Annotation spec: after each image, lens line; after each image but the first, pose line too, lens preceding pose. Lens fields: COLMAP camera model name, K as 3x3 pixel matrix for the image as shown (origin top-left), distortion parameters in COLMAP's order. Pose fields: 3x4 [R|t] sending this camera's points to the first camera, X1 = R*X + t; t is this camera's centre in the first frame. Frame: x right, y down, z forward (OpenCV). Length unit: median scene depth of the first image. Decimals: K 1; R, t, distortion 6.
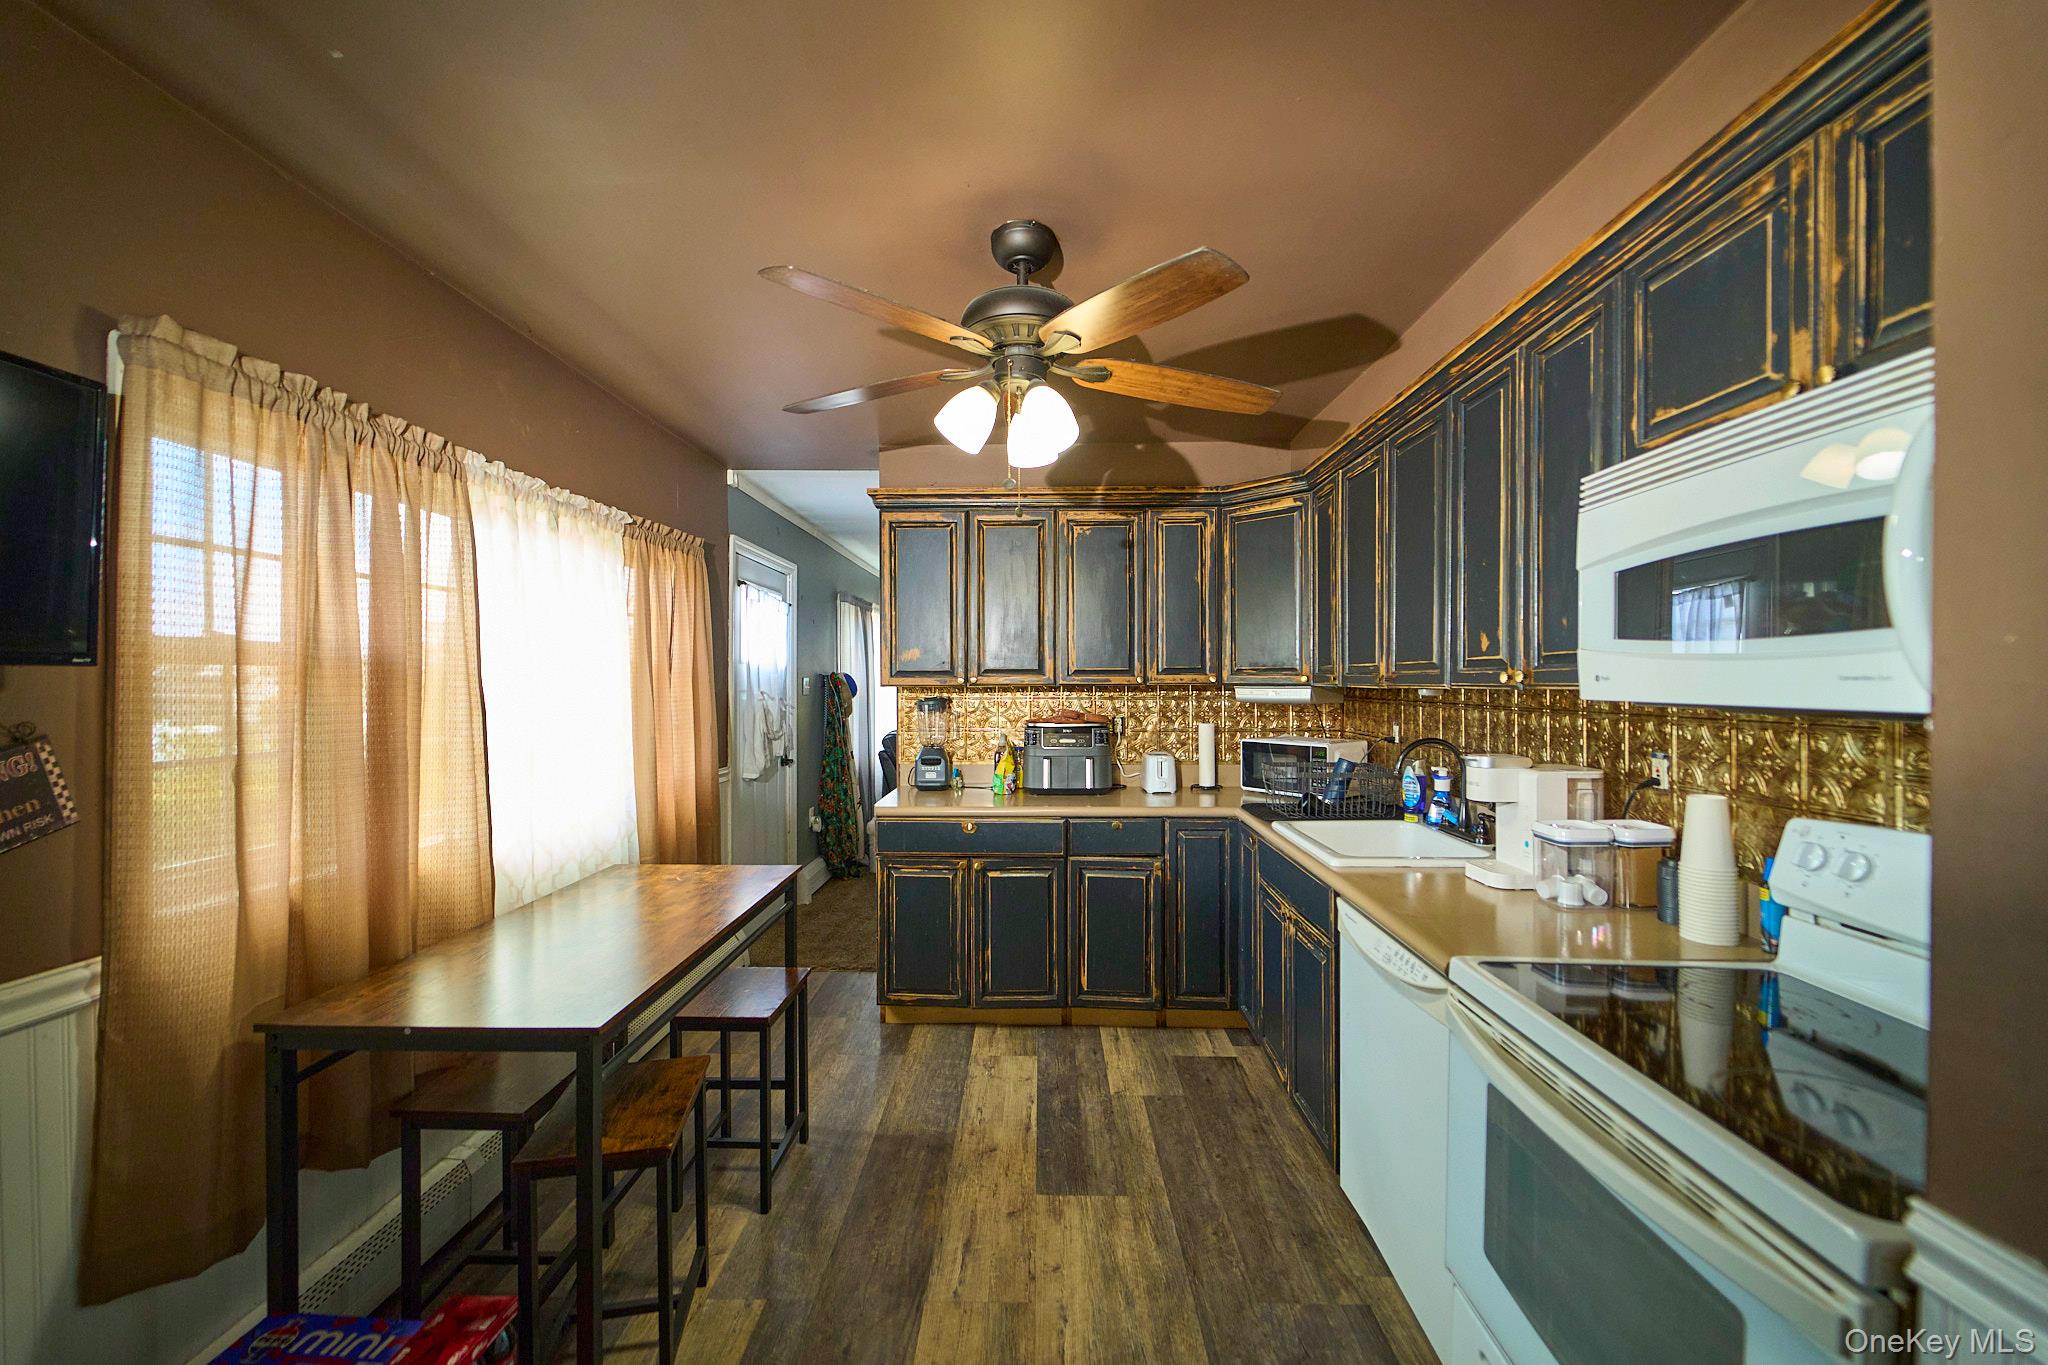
lens RADIAL K [[812.7, 0, 1020.5], [0, 812.7, 678.4], [0, 0, 1]] dist [0.003449, -0.002835]
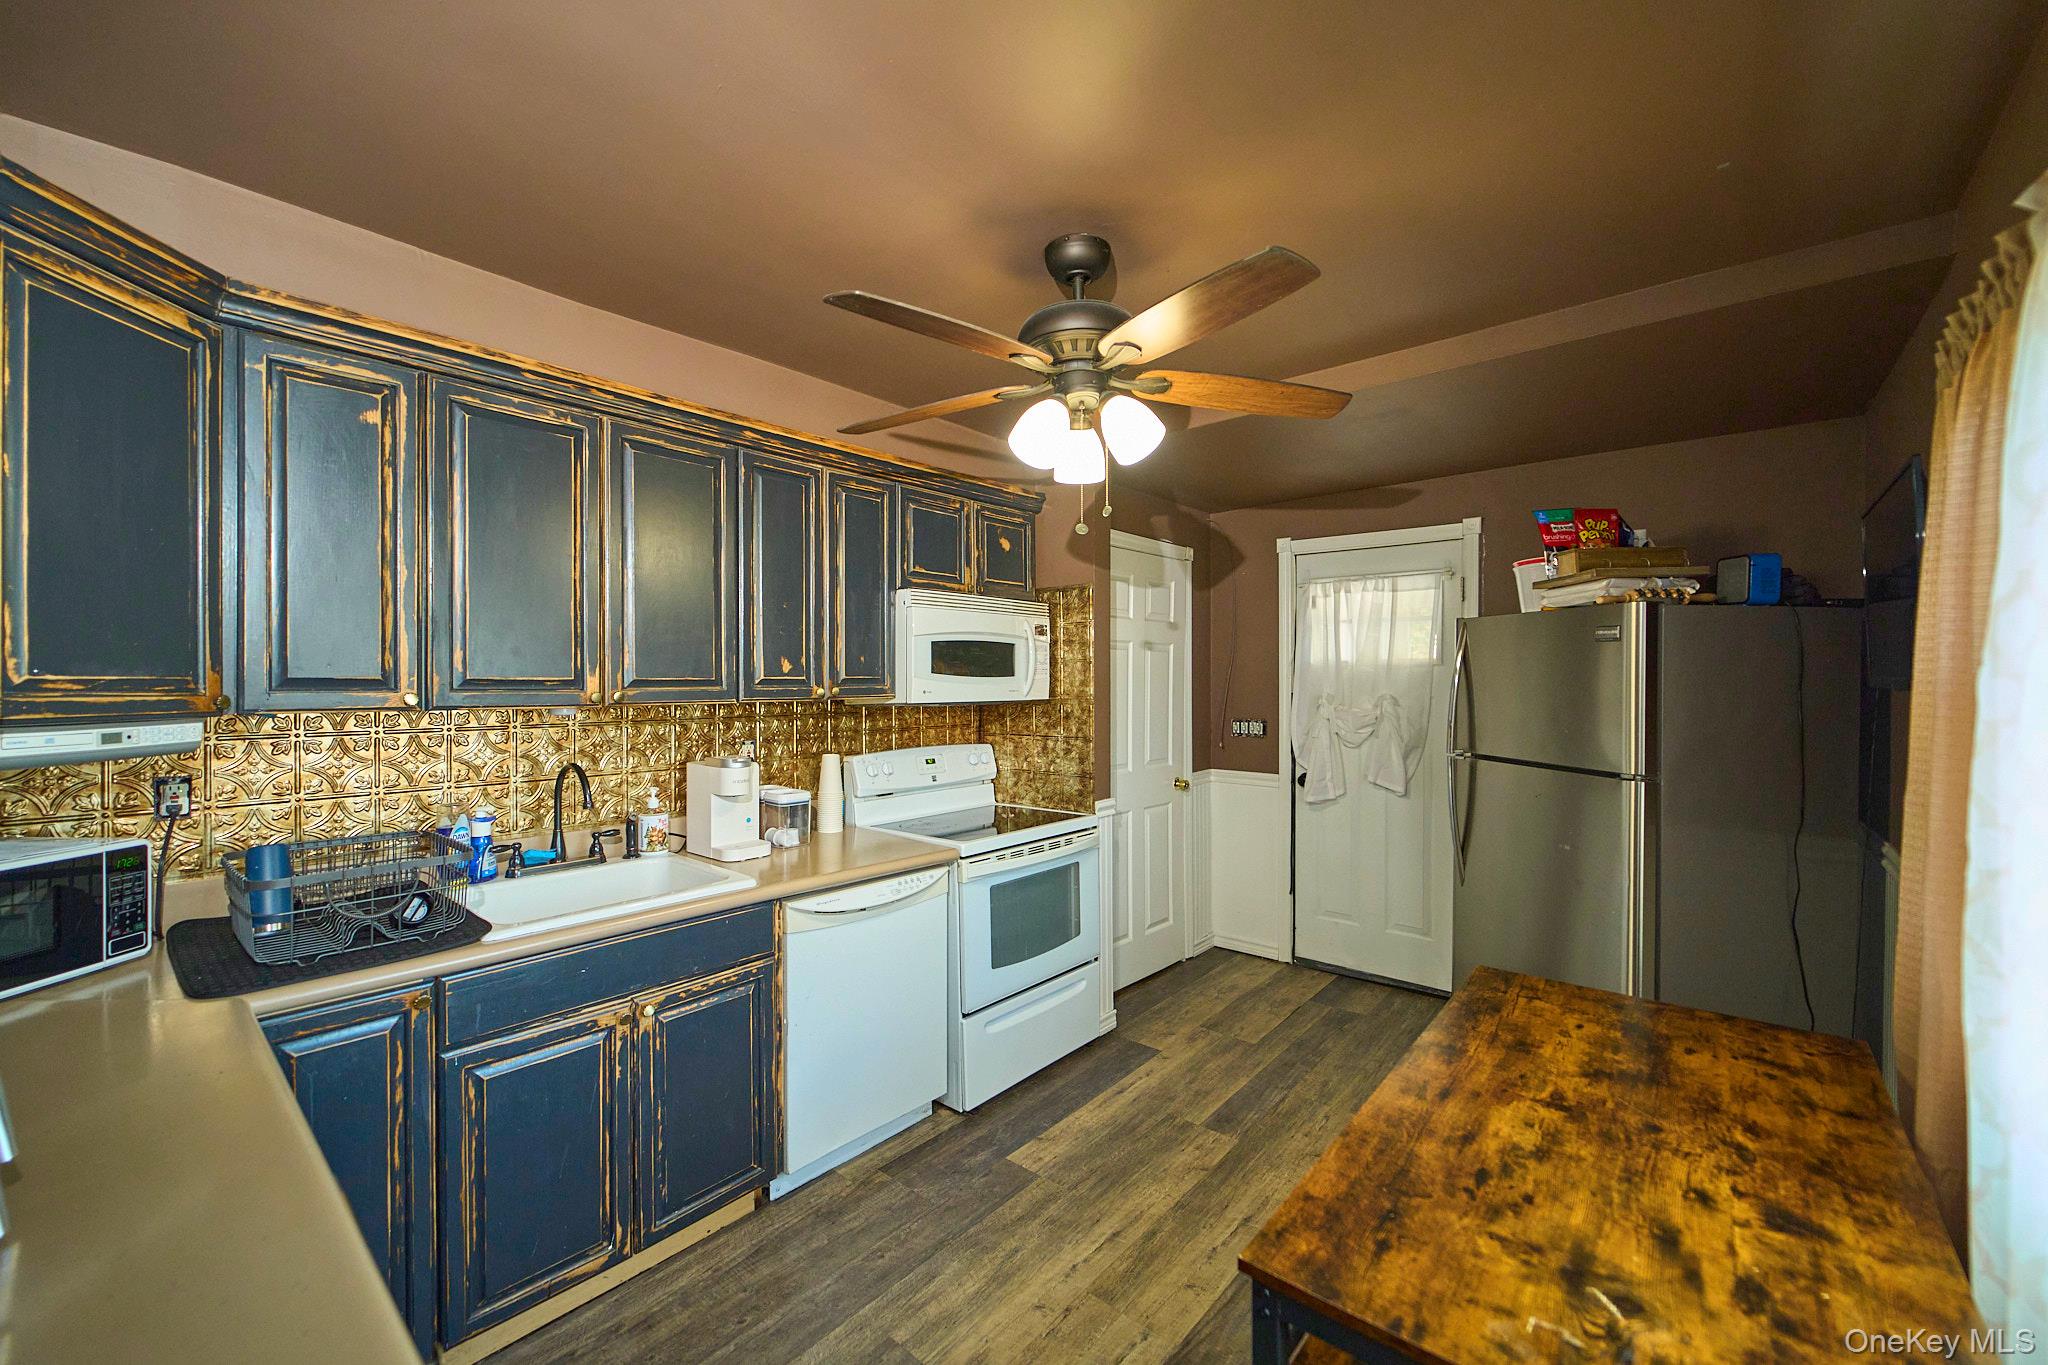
lens RADIAL K [[812.7, 0, 1020.5], [0, 812.7, 678.4], [0, 0, 1]] dist [0.003449, -0.002835]
pose [[-0.775122, 0.007038, 0.631773, -0.569213], [0.002551, 0.999965, -0.008009, -0.011811], [-0.631807, -0.004596, -0.775112, 1.817983]]
